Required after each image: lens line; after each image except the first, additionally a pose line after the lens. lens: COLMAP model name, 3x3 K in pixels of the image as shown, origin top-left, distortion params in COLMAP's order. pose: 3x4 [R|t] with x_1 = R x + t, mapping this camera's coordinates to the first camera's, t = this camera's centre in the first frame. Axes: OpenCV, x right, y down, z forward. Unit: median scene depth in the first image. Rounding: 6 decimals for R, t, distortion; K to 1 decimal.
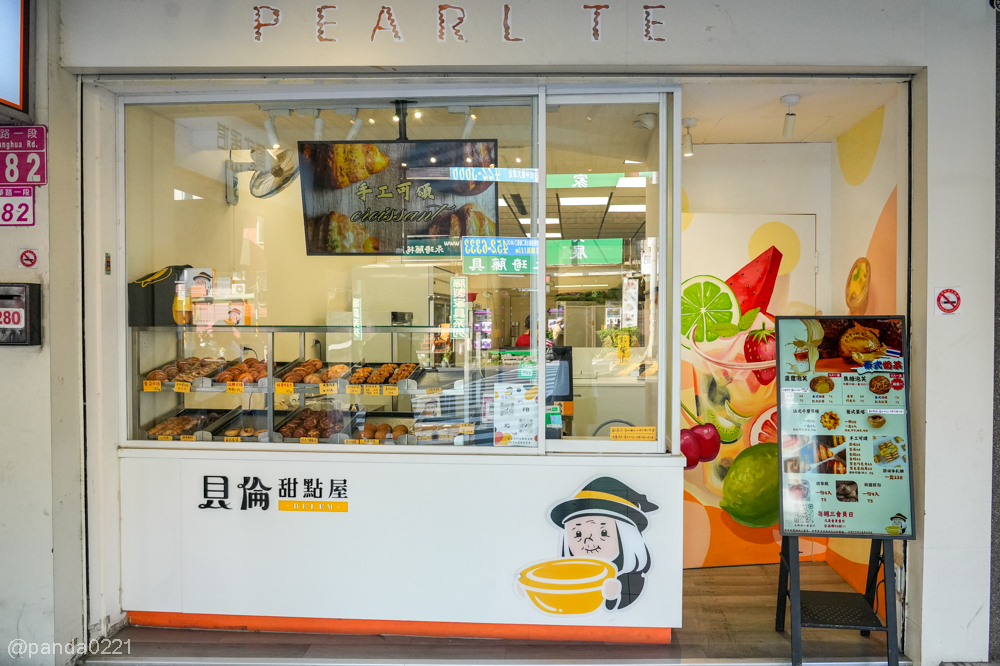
lens RADIAL K [[697.9, 0, 497.0], [0, 697.9, 329.6], [0, 0, 1]] dist [0.003101, 0.000368]
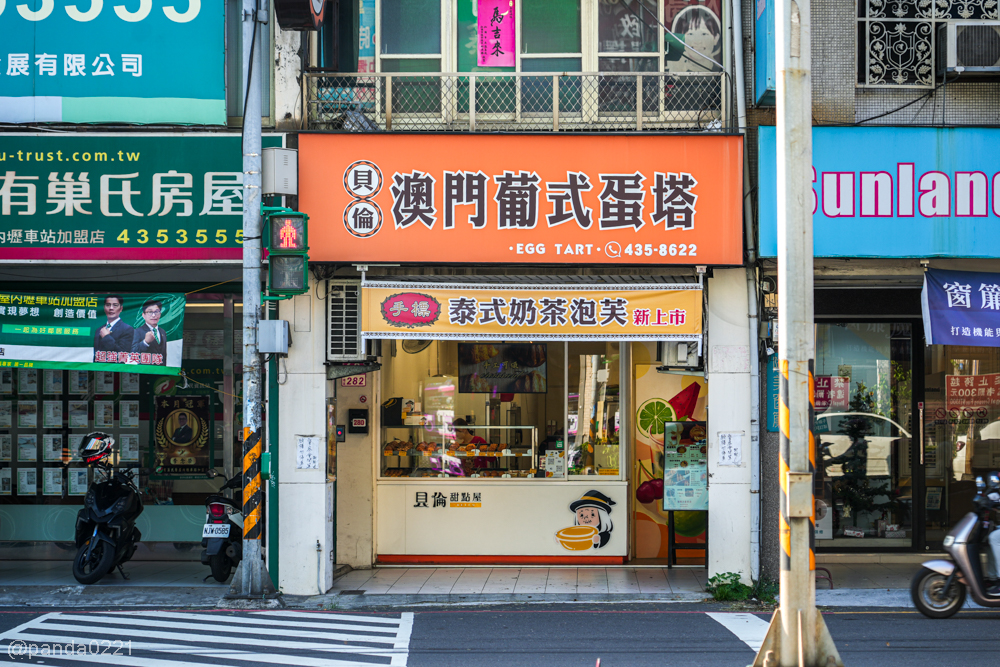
lens RADIAL K [[2431.2, 0, 501.5], [0, 2431.2, 333.9], [0, 0, 1]] dist [0.012995, 0.000000]
pose [[0.999960, 0.000289, 0.008886, -0.221220], [0.000090, 0.999091, -0.042627, 0.034768], [-0.008890, 0.042626, 0.999052, -7.051267]]
